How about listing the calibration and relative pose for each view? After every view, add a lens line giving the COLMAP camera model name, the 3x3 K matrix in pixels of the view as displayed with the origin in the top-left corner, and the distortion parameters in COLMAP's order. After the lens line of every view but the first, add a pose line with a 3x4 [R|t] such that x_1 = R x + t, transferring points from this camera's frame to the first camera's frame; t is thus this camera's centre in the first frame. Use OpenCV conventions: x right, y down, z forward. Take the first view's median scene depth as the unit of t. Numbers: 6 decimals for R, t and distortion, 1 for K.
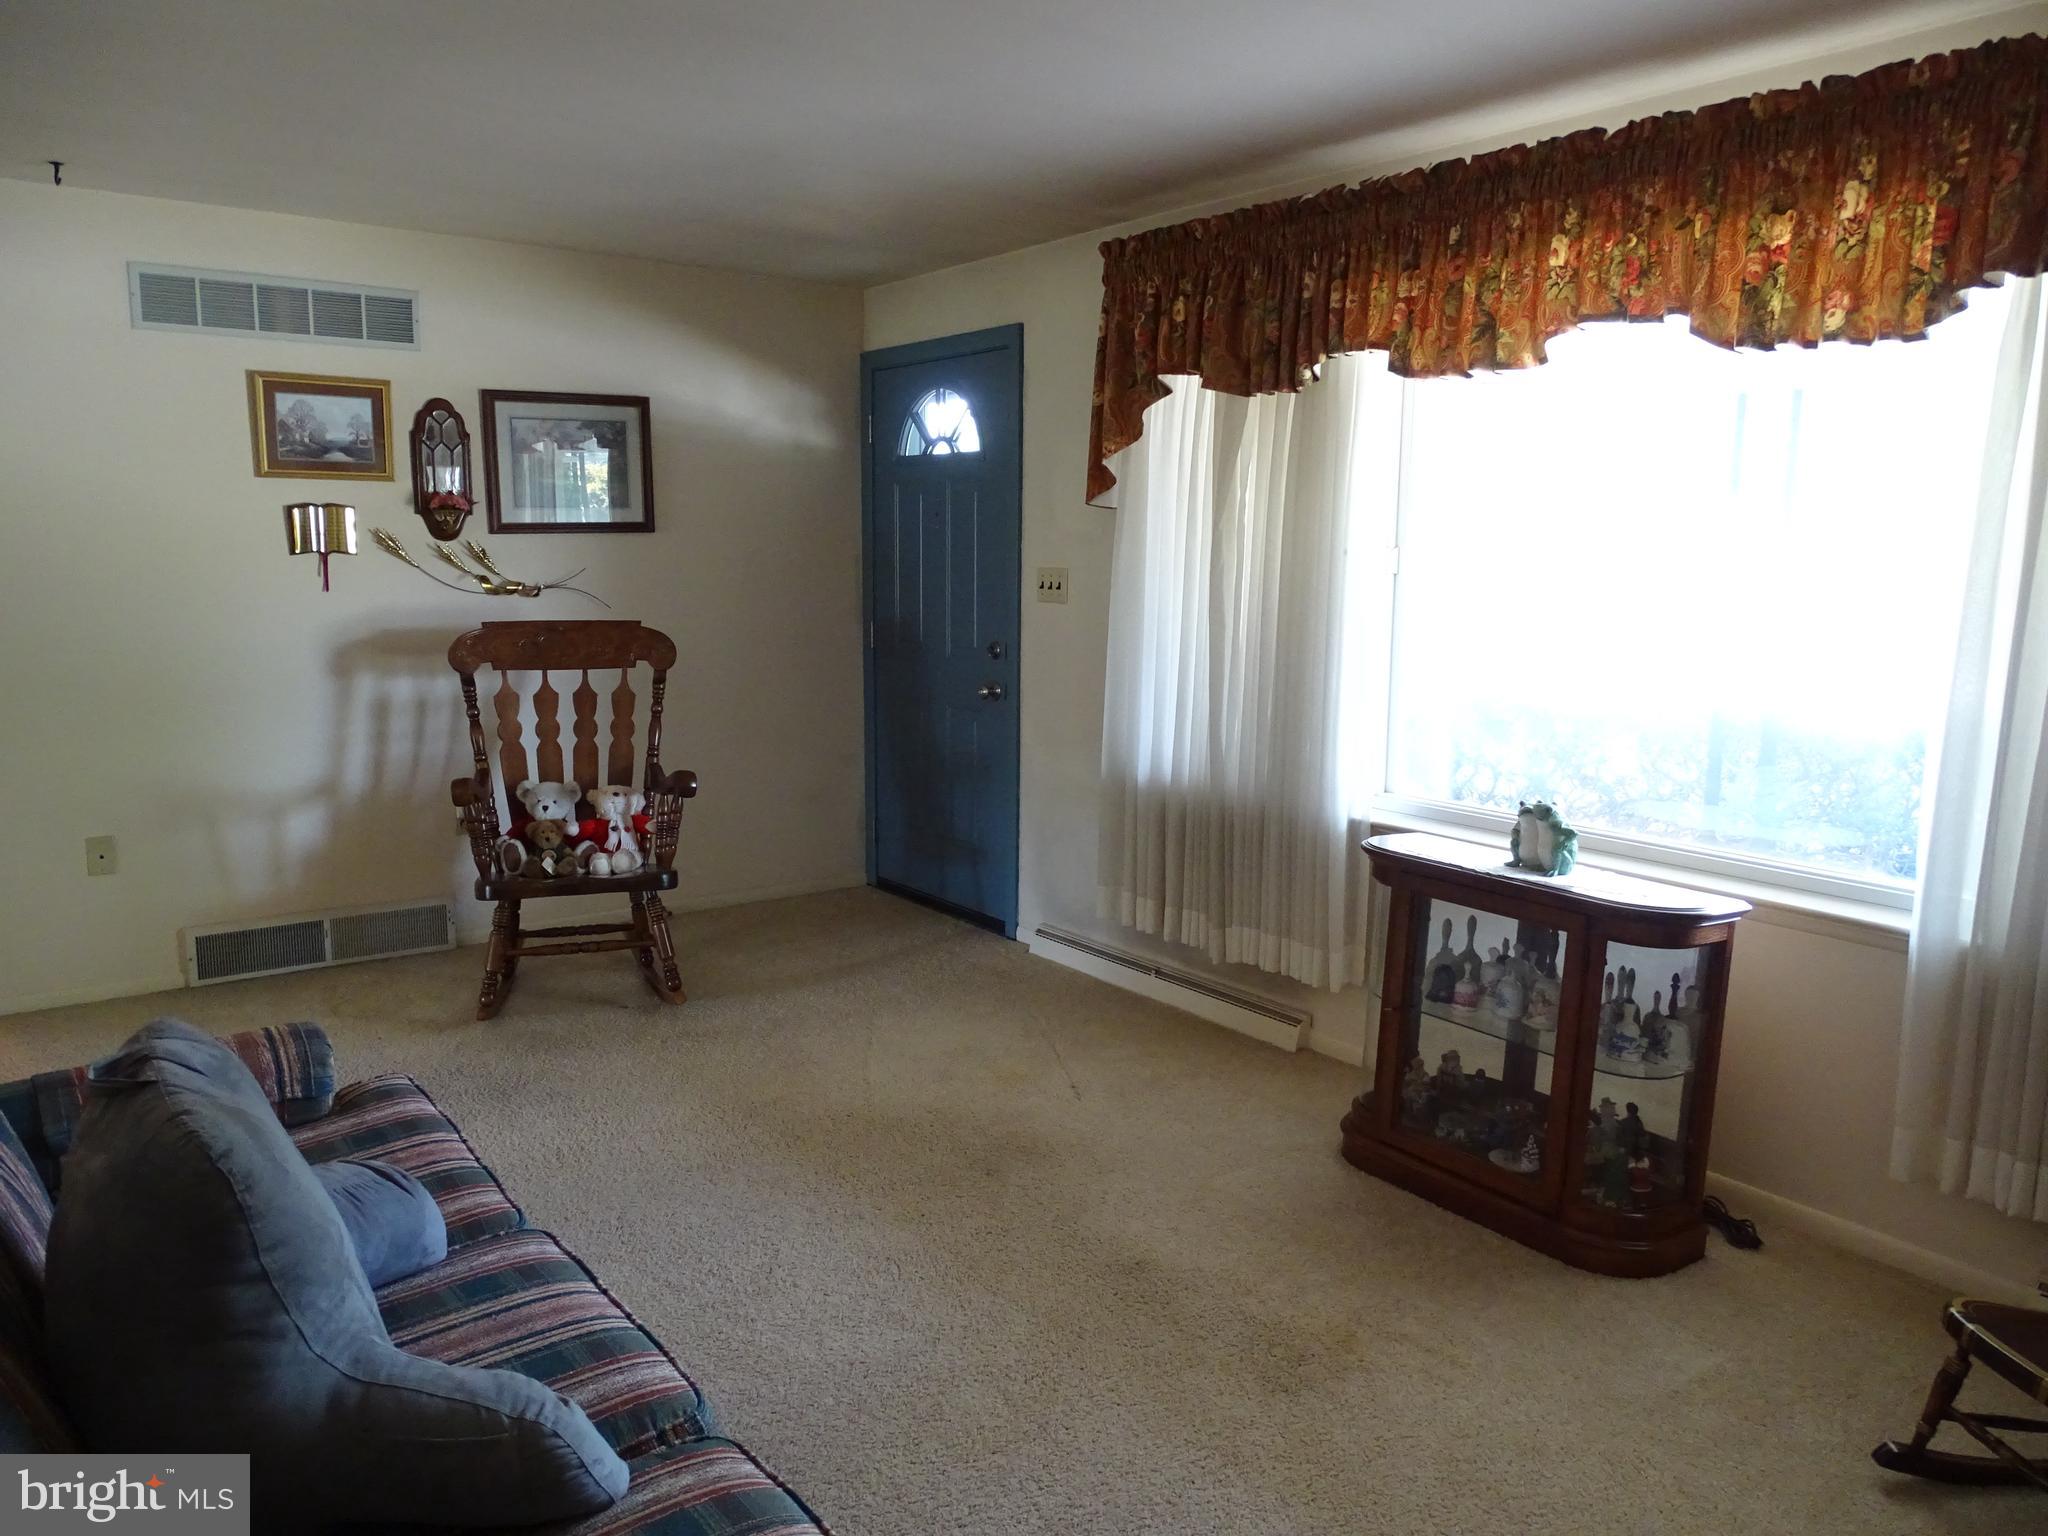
lens RADIAL K [[1453.0, 0, 1032.5], [0, 1453.0, 764.7], [0, 0, 1]] dist [-0.007321, 0.003724]
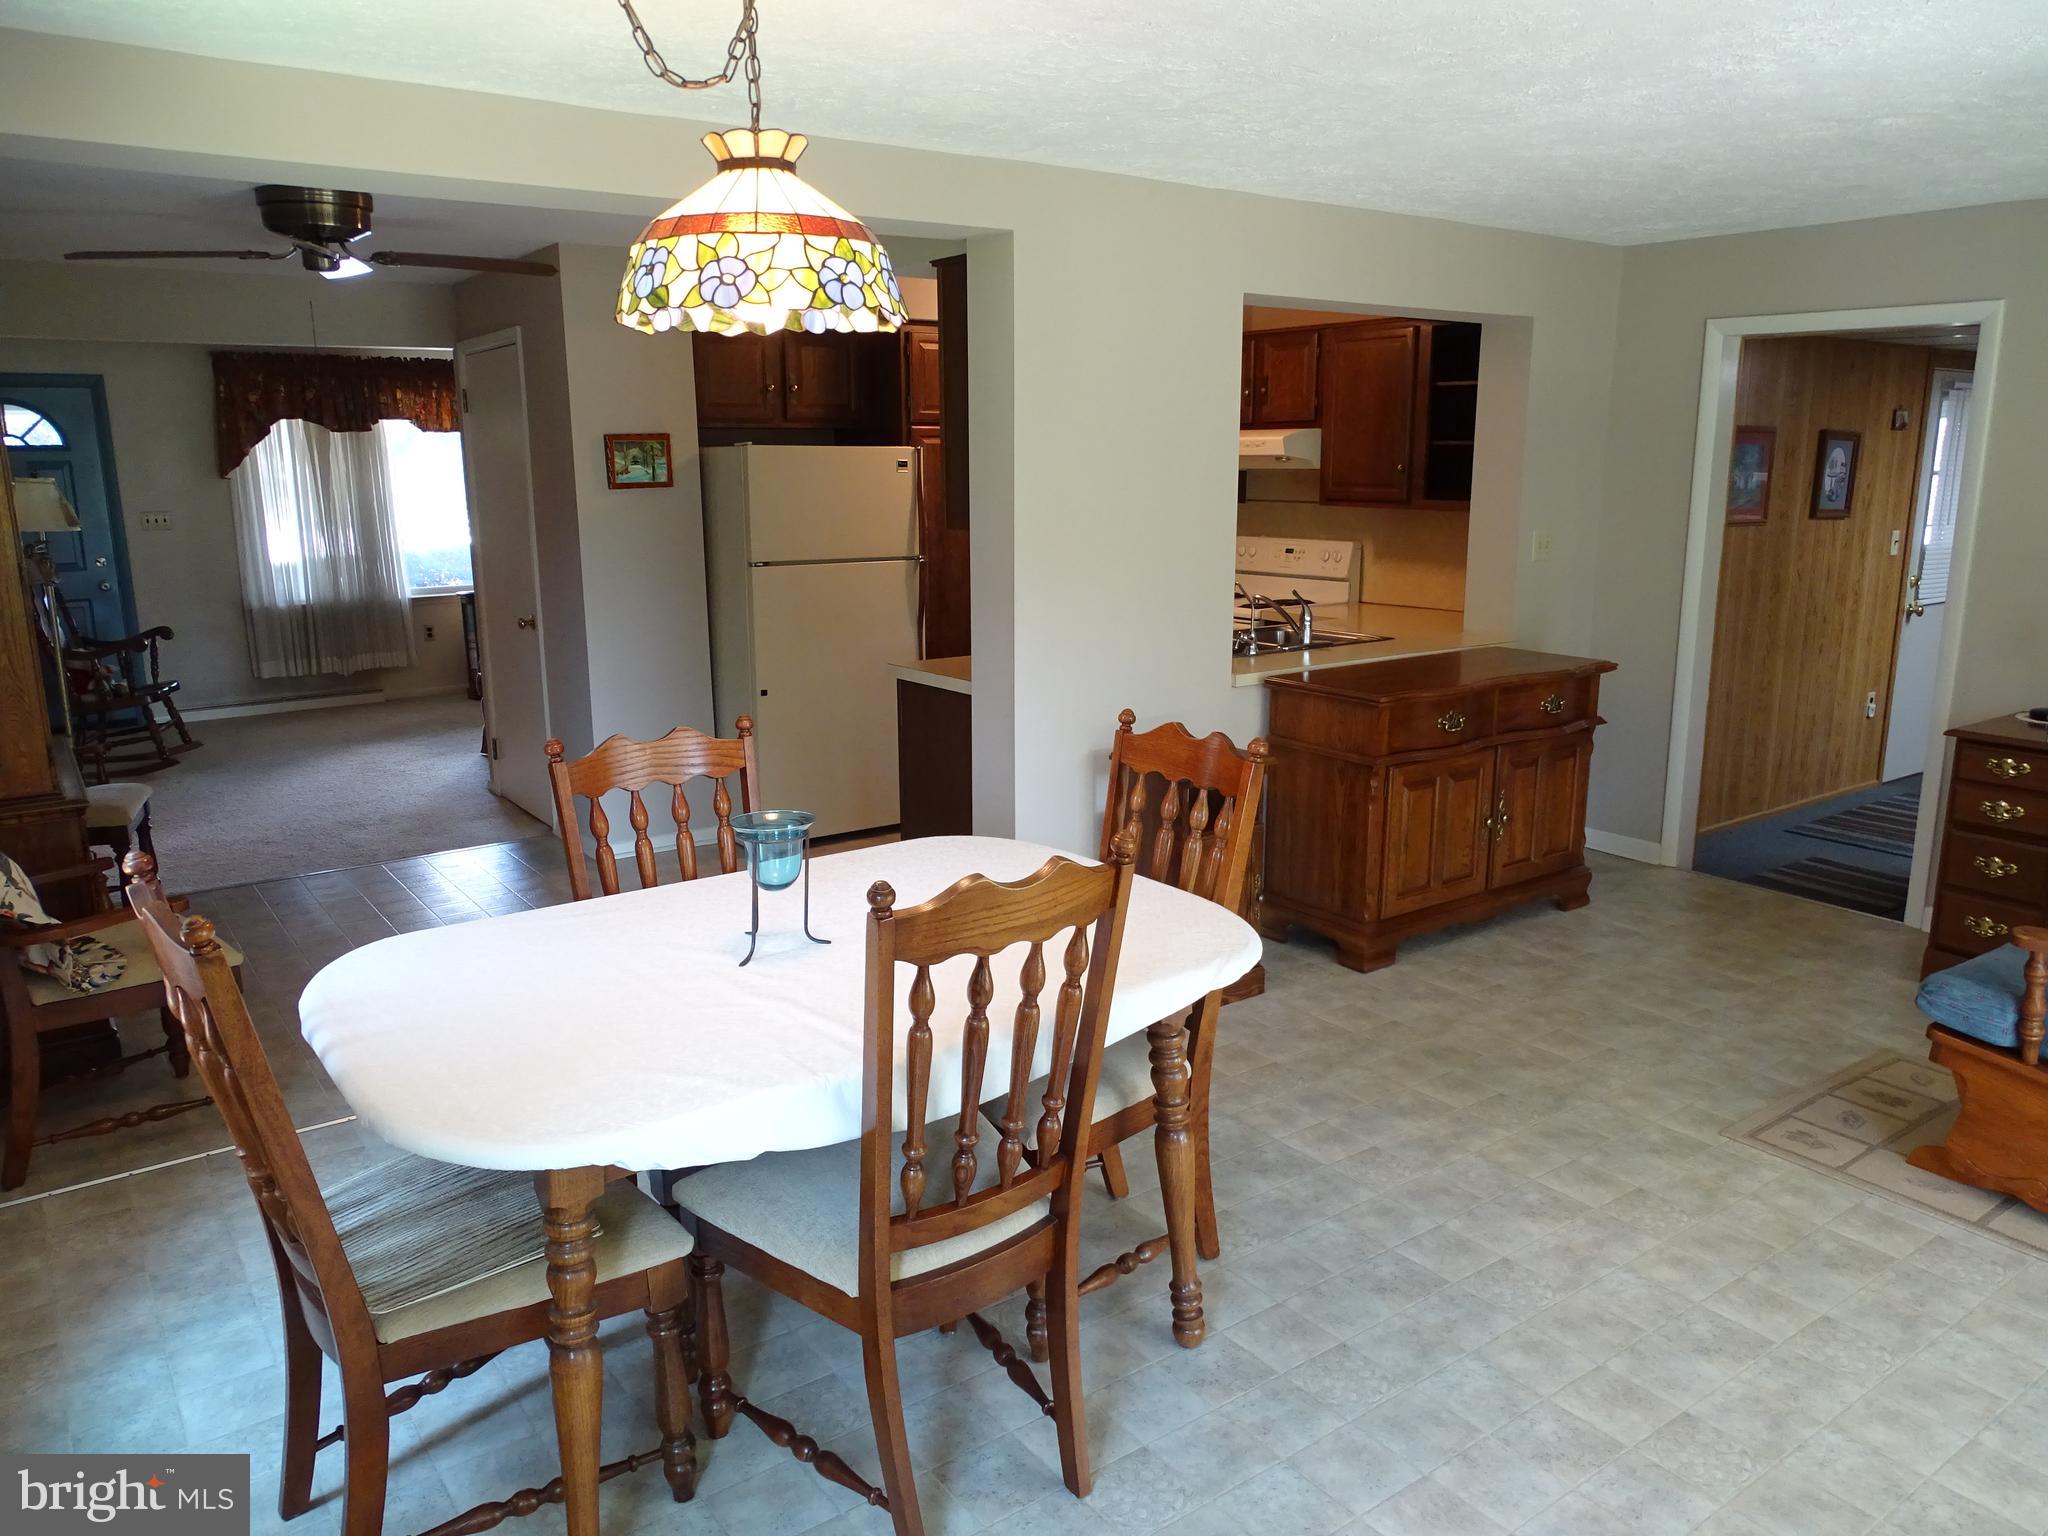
lens RADIAL K [[1453.0, 0, 1032.5], [0, 1453.0, 764.7], [0, 0, 1]] dist [-0.007321, 0.003724]
pose [[0.013808, -0.242349, 0.970091, -2.115130], [0.141620, 0.960877, 0.238032, -0.121638], [-0.989825, 0.134098, 0.047589, -0.176224]]
